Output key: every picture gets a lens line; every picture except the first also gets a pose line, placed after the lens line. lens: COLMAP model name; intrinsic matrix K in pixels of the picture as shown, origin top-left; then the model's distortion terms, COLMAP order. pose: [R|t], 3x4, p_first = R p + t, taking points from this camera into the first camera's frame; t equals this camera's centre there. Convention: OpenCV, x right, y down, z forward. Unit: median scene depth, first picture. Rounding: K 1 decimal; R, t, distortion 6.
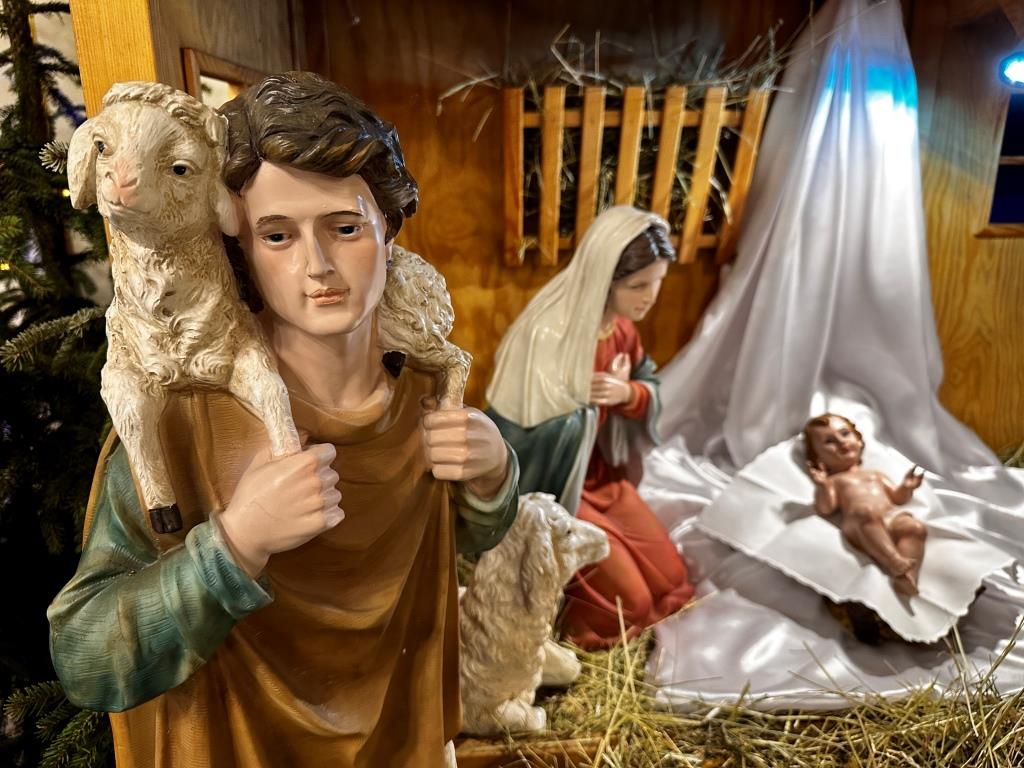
lens RADIAL K [[736.1, 0, 522.0], [0, 736.1, 377.6], [0, 0, 1]] dist [-0.000545, -0.030105]
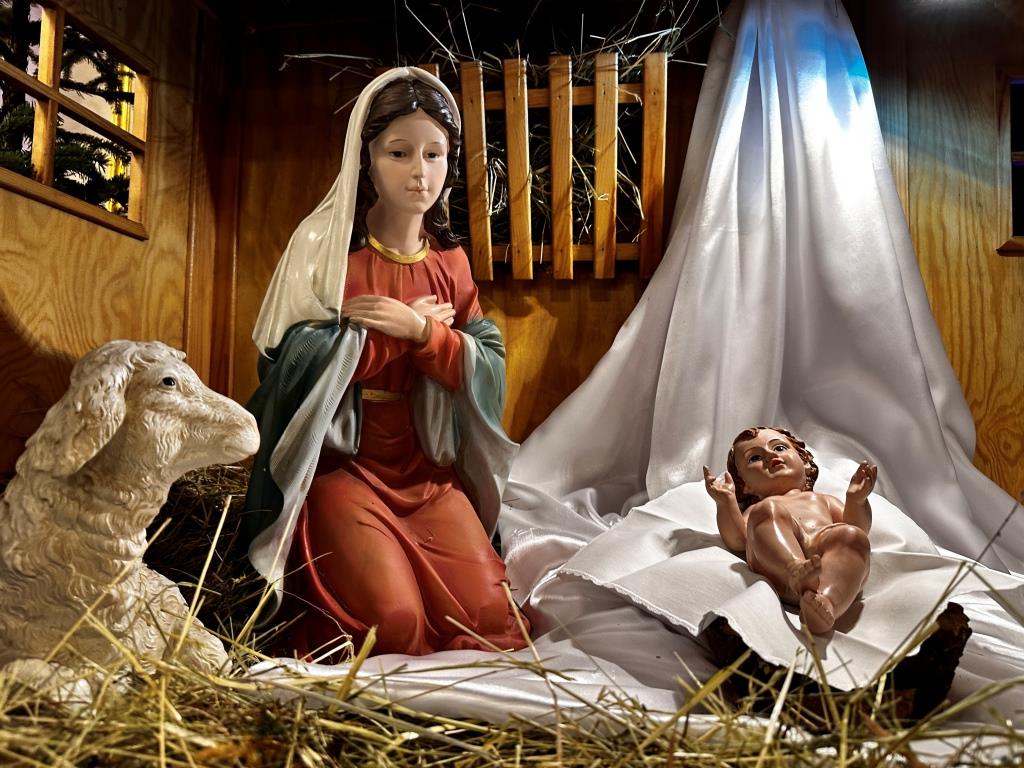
lens RADIAL K [[736.1, 0, 514.5], [0, 736.1, 388.0], [0, 0, 1]] dist [-0.000545, -0.030105]
pose [[0.975779, 0.016637, -0.218126, 0.340012], [-0.091478, 0.936772, -0.337772, 0.274810], [0.198715, 0.349544, 0.915604, 0.290980]]
